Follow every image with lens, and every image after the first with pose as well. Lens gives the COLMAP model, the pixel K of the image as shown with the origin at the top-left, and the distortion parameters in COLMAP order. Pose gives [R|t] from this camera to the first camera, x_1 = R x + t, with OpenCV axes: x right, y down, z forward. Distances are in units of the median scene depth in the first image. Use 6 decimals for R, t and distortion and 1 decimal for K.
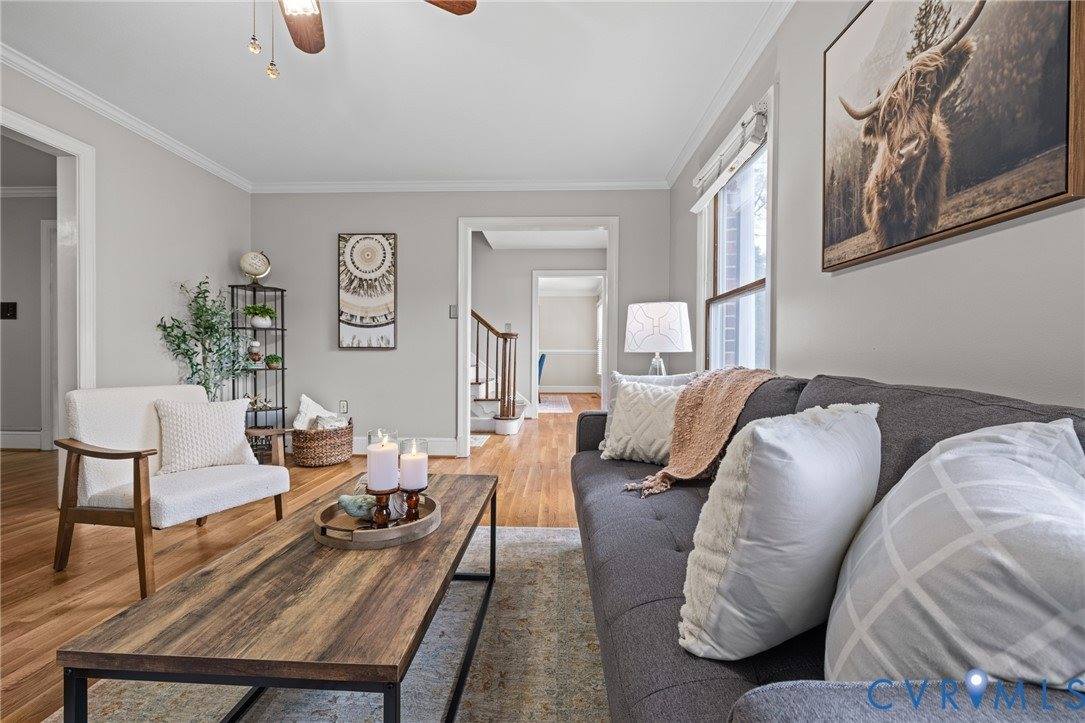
lens RADIAL K [[456.6, 0, 539.6], [0, 456.6, 360.7], [0, 0, 1]] dist [0.005691, 0.000321]
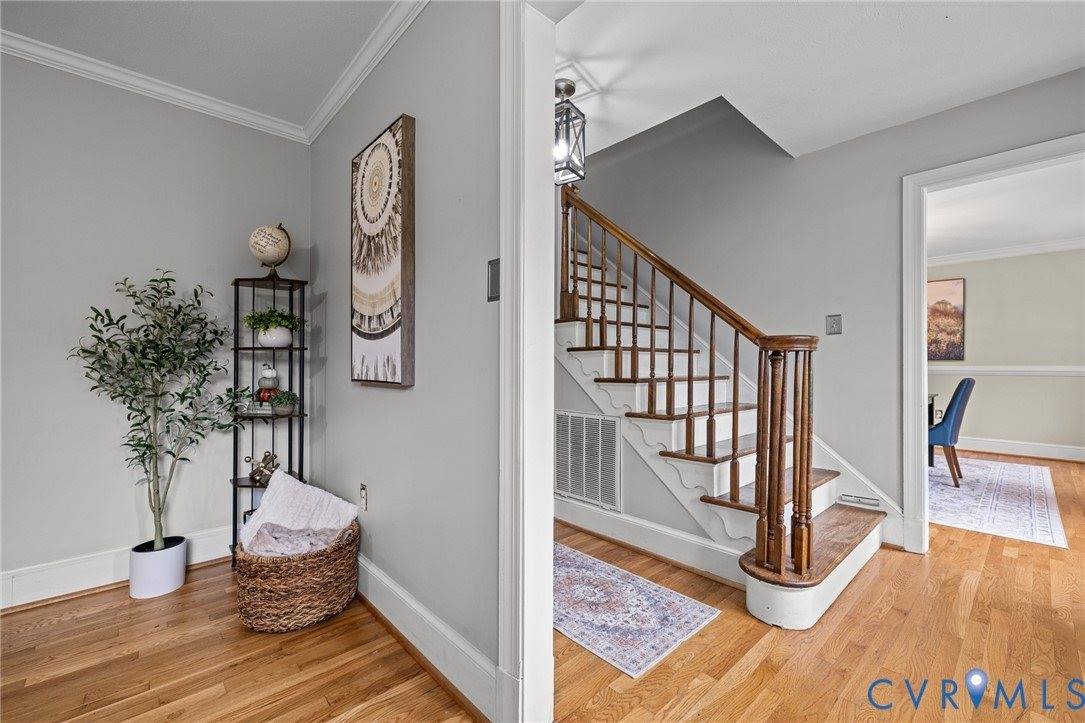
lens RADIAL K [[456.6, 0, 542.4], [0, 456.6, 357.8], [0, 0, 1]] dist [0.005691, 0.000321]
pose [[0.705974, -0.012564, -0.708126, 0.071714], [-0.007838, 0.999643, -0.025550, -0.042756], [0.708194, 0.023588, 0.705623, 0.795794]]
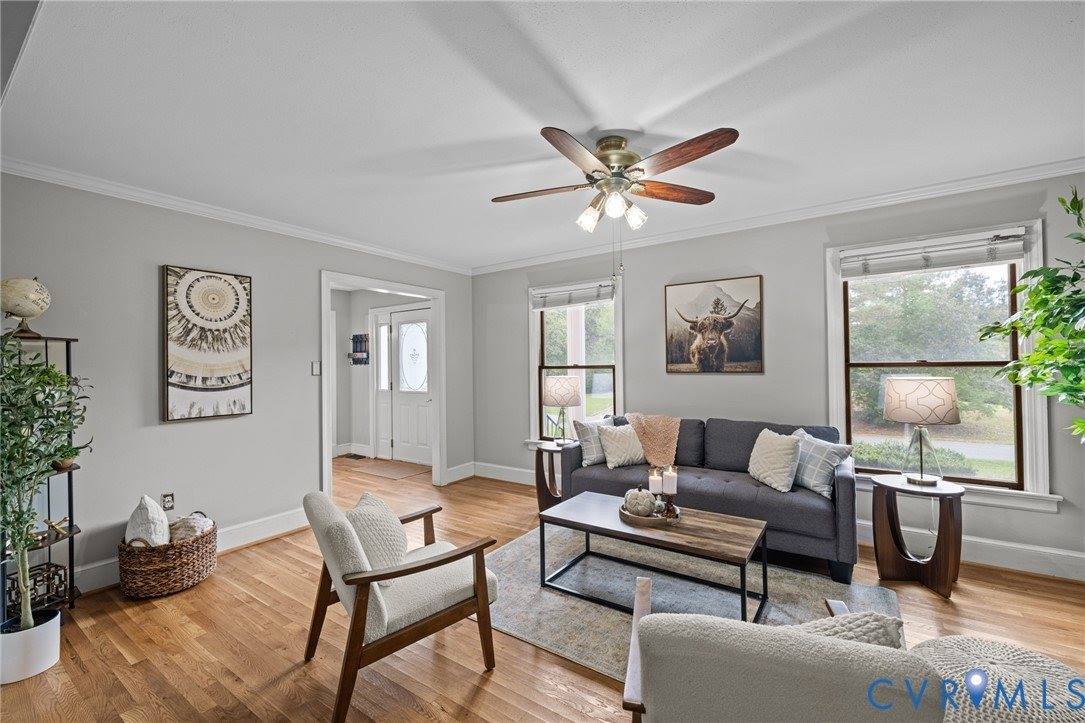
lens RADIAL K [[456.6, 0, 545.8], [0, 456.6, 359.0], [0, 0, 1]] dist [0.005691, 0.000321]
pose [[0.526045, -0.000991, 0.850456, -0.745394], [0.024916, 0.999588, -0.014247, -0.101881], [-0.850092, 0.028684, 0.525853, 0.101794]]
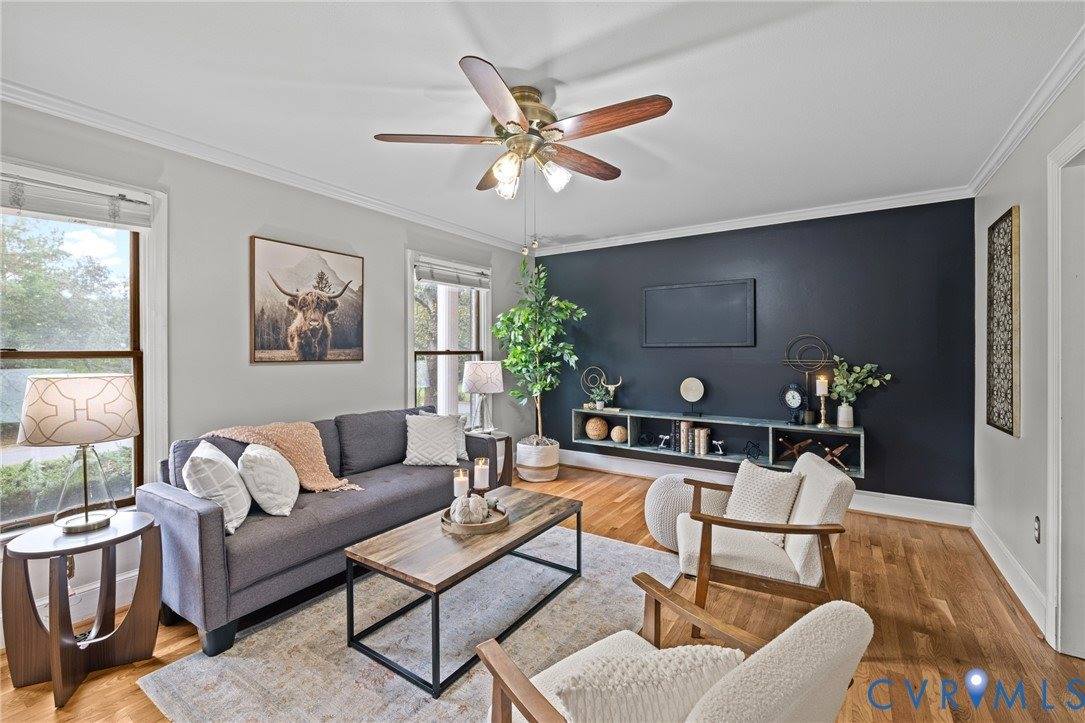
lens RADIAL K [[456.6, 0, 532.4], [0, 456.6, 359.3], [0, 0, 1]] dist [0.005691, 0.000321]
pose [[-0.847180, -0.014435, 0.531110, -0.478399], [0.002461, 0.999514, 0.031092, -0.105449], [-0.531300, 0.027647, -0.846732, 0.770273]]
